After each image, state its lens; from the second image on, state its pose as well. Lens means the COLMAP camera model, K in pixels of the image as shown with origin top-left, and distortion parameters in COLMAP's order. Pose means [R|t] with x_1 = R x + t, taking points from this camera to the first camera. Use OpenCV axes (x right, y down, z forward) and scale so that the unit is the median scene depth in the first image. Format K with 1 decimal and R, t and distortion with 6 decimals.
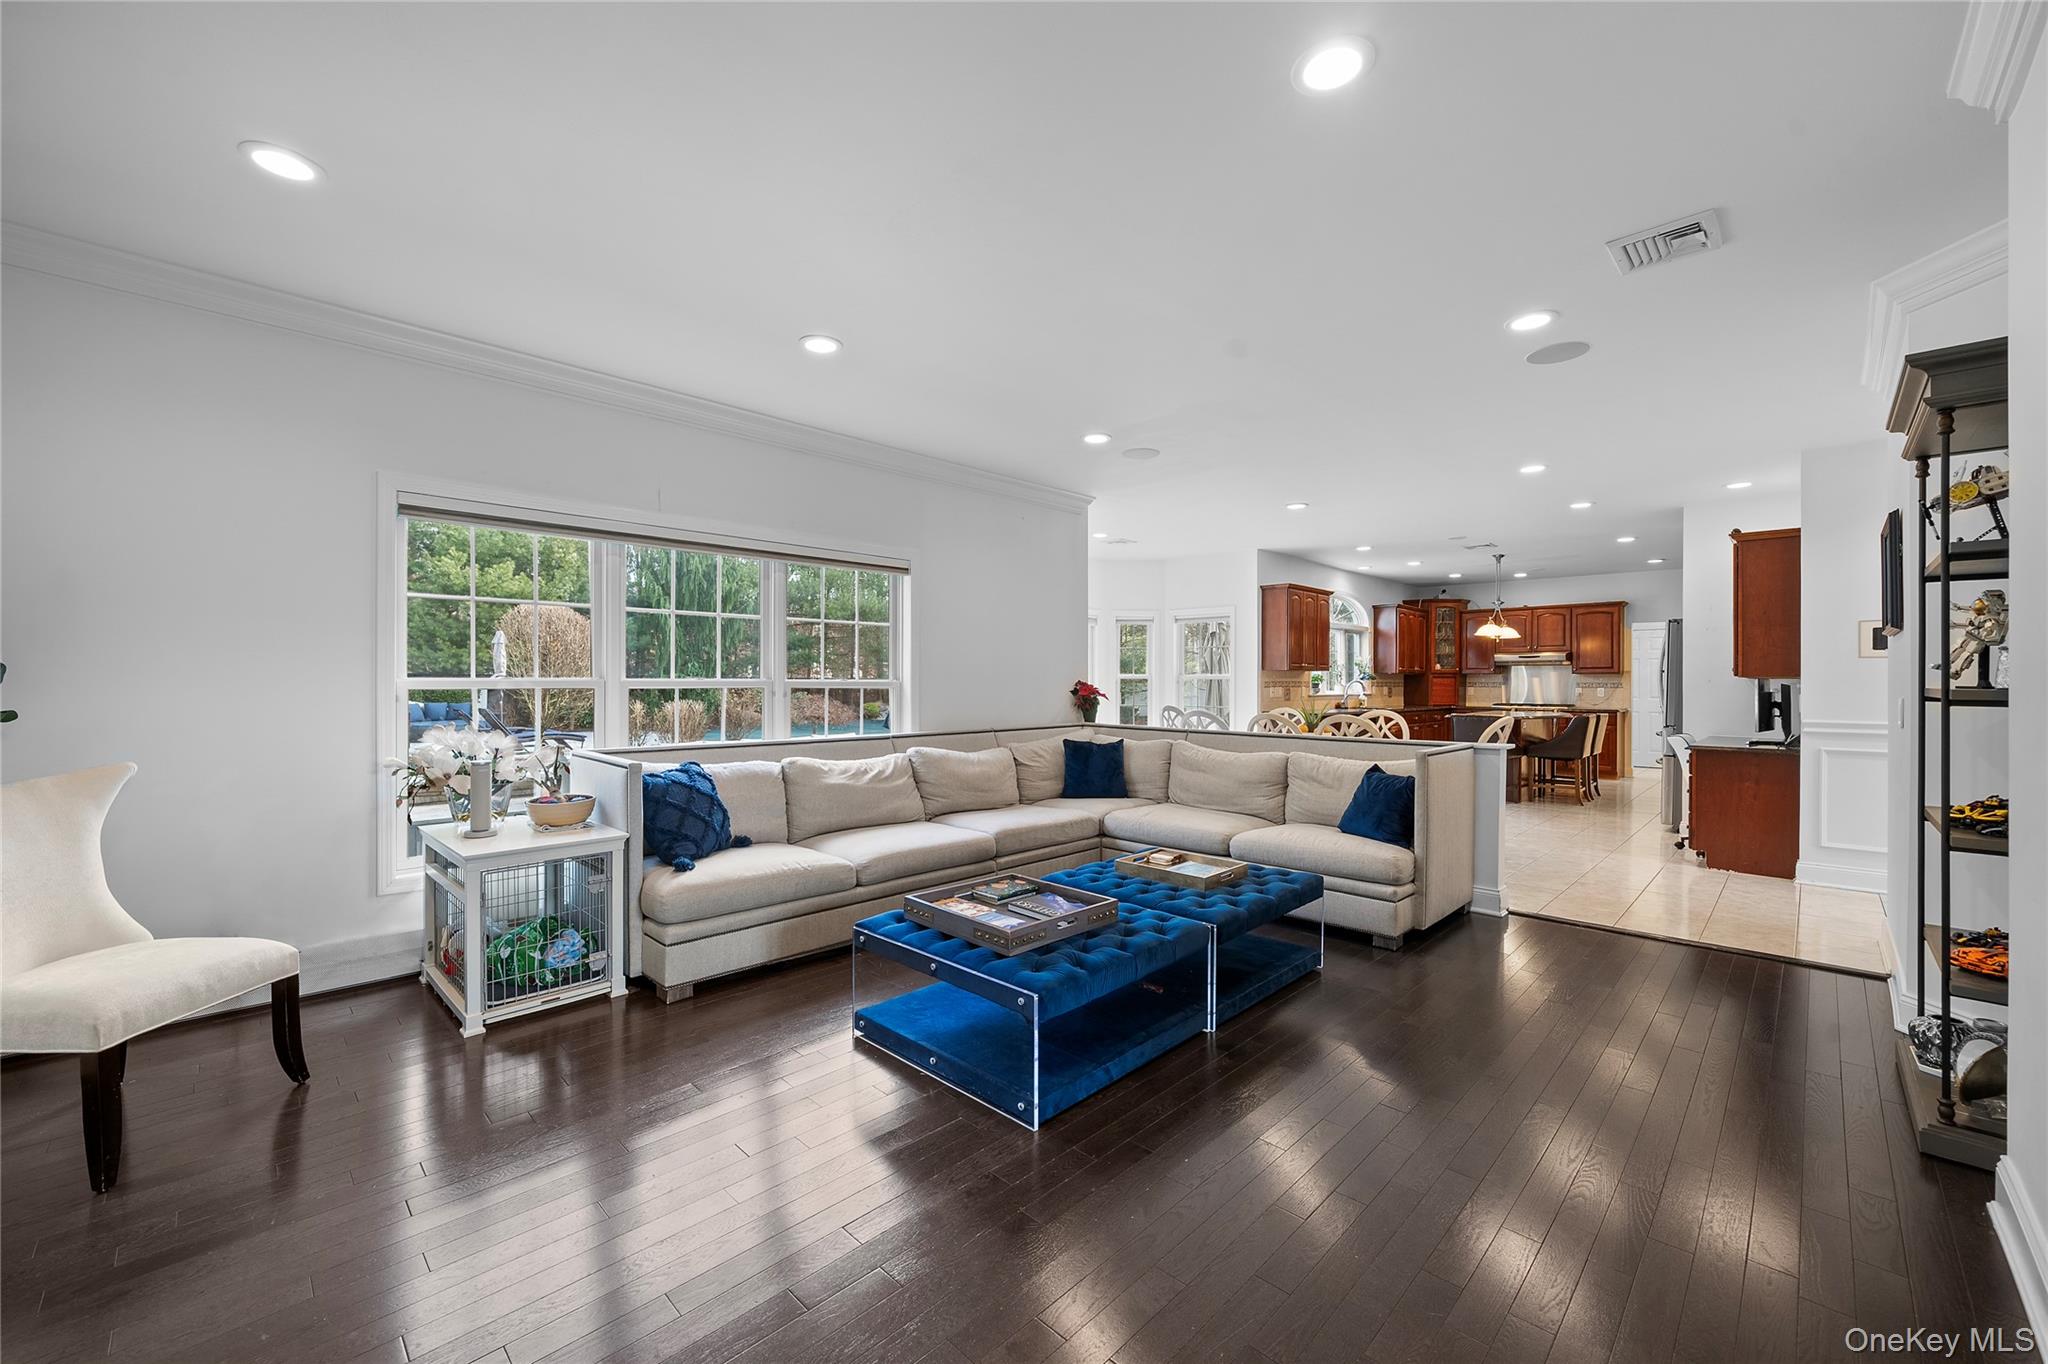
lens RADIAL K [[815.1, 0, 1022.4], [0, 815.1, 684.7], [0, 0, 1]] dist [-0.007627, -0.000143]
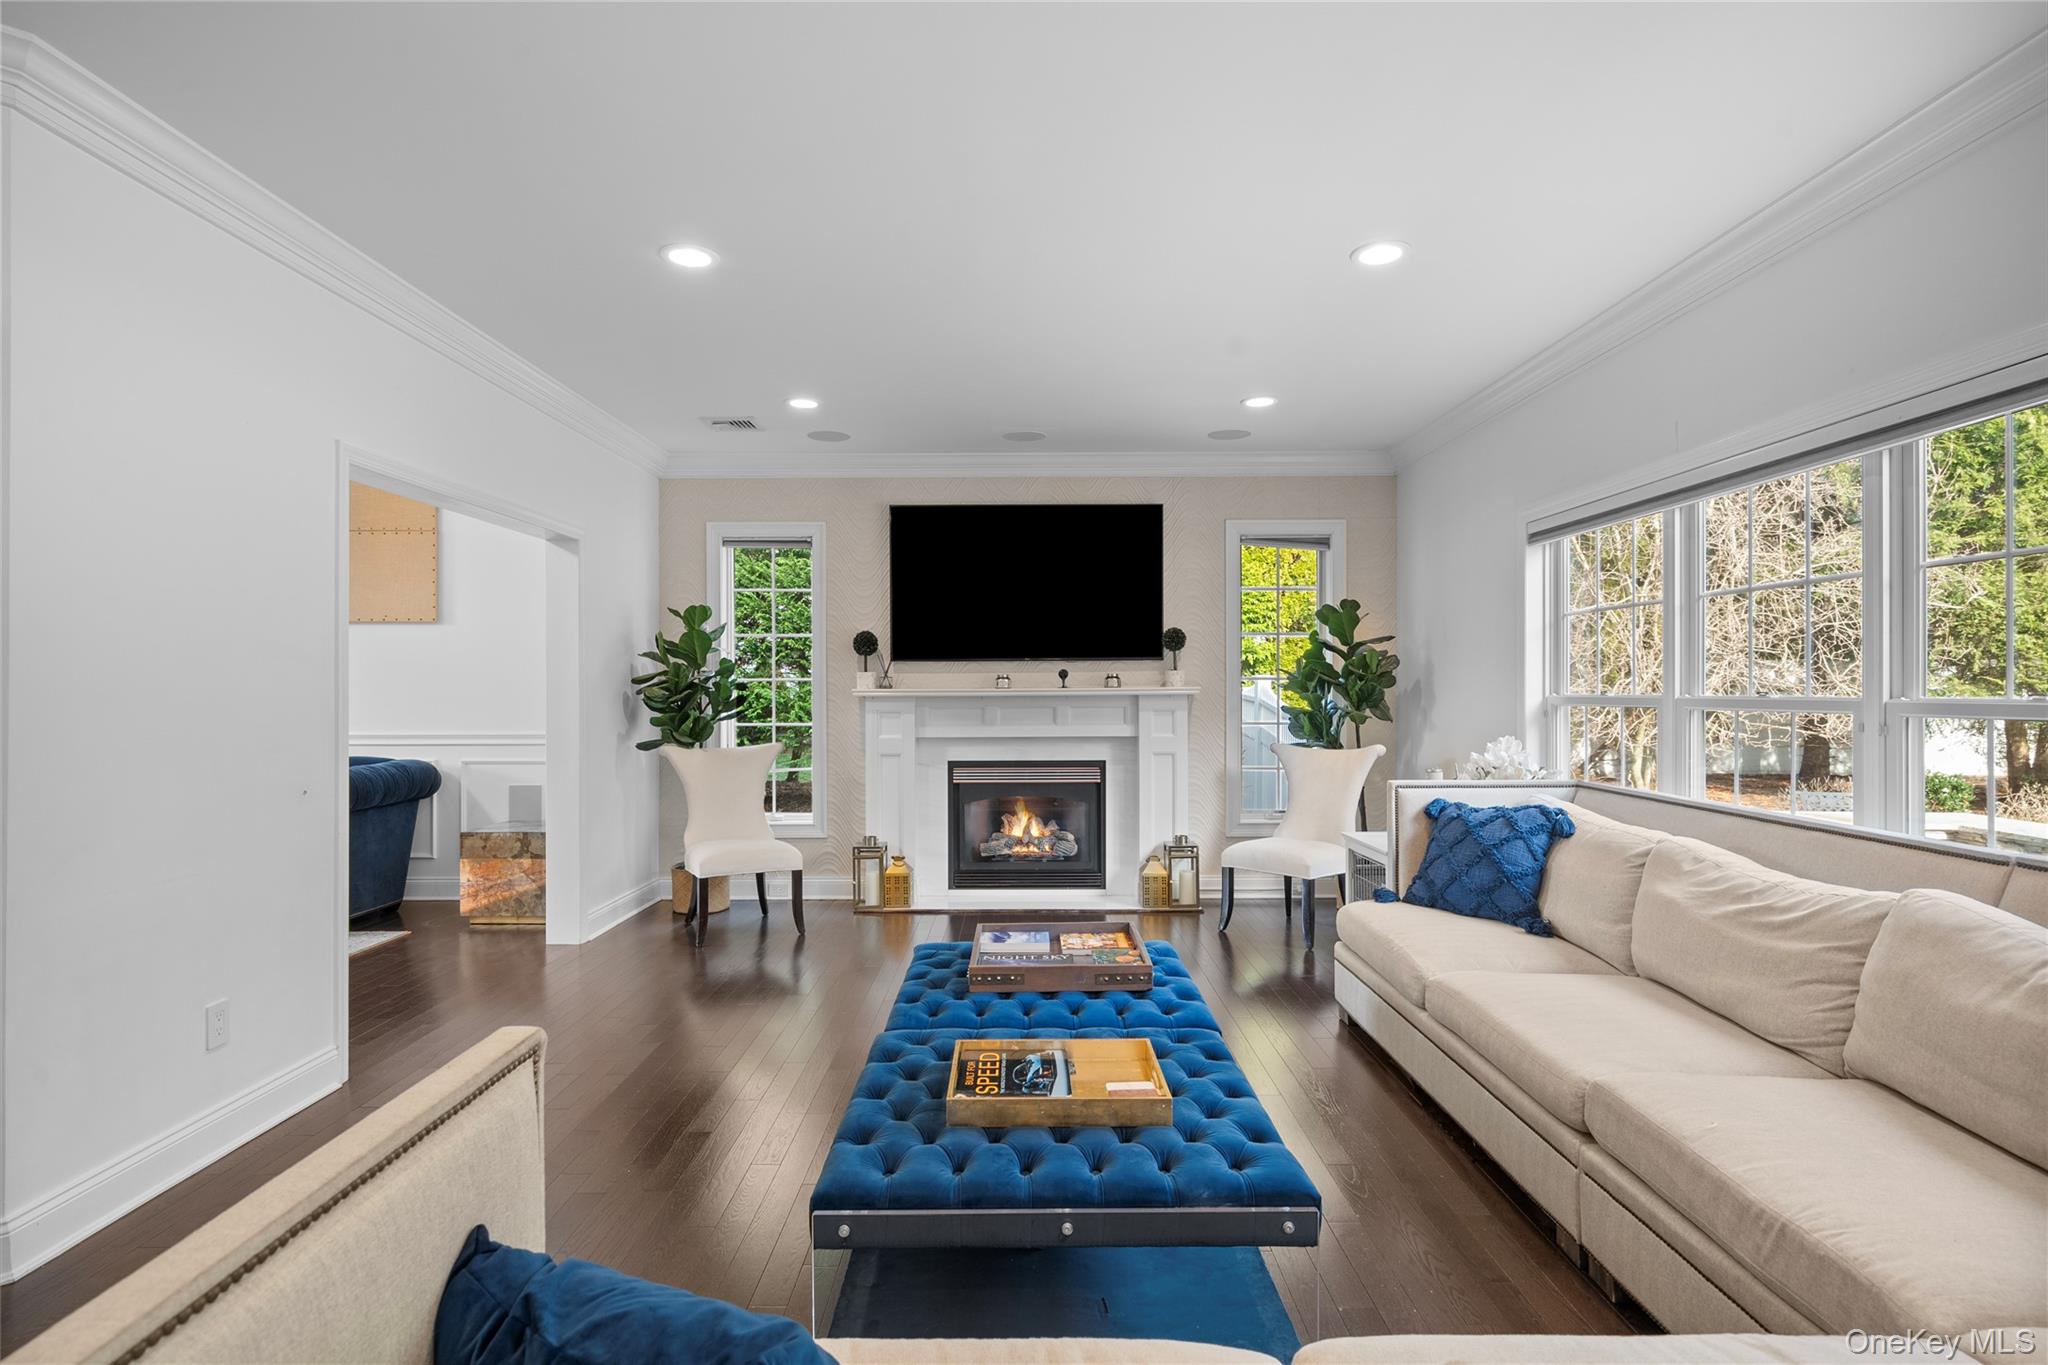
lens RADIAL K [[1023.8, 0, 1019.0], [0, 1023.8, 689.3], [0, 0, 1]] dist [-0.001783, -0.000350]
pose [[-0.718723, -0.000513, -0.695297, 0.245392], [-0.001122, 0.999999, 0.000421, -0.005503], [0.695296, 0.001082, -0.718723, 0.544000]]
